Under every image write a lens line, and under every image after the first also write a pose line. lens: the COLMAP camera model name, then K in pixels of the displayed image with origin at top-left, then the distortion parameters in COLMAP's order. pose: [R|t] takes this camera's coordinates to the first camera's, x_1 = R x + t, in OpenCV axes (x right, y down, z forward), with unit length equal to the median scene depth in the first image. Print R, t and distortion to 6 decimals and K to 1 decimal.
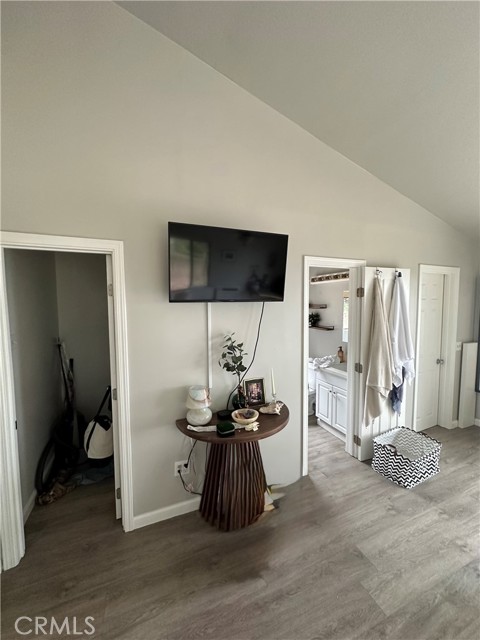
lens RADIAL K [[255.5, 0, 238.9], [0, 255.5, 319.9], [0, 0, 1]] dist [-0.000011, 0.000343]
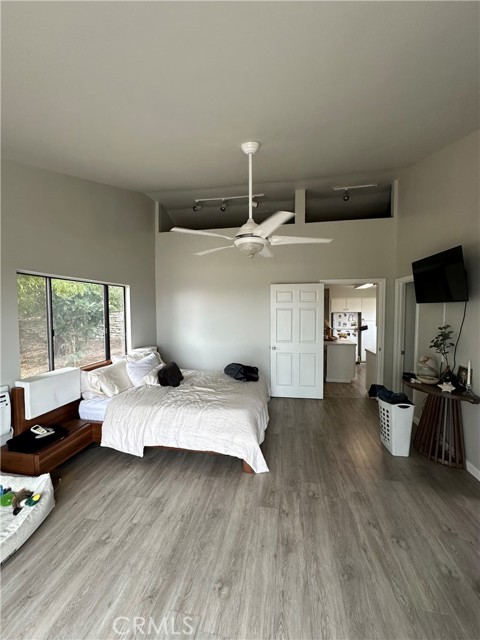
lens RADIAL K [[255.5, 0, 240.0], [0, 255.5, 318.7], [0, 0, 1]] dist [-0.000011, 0.000343]
pose [[-0.538431, 0.045934, -0.841417, 1.793579], [-0.057622, 0.994169, 0.091145, -0.043304], [0.840697, 0.097560, -0.532645, 0.821007]]
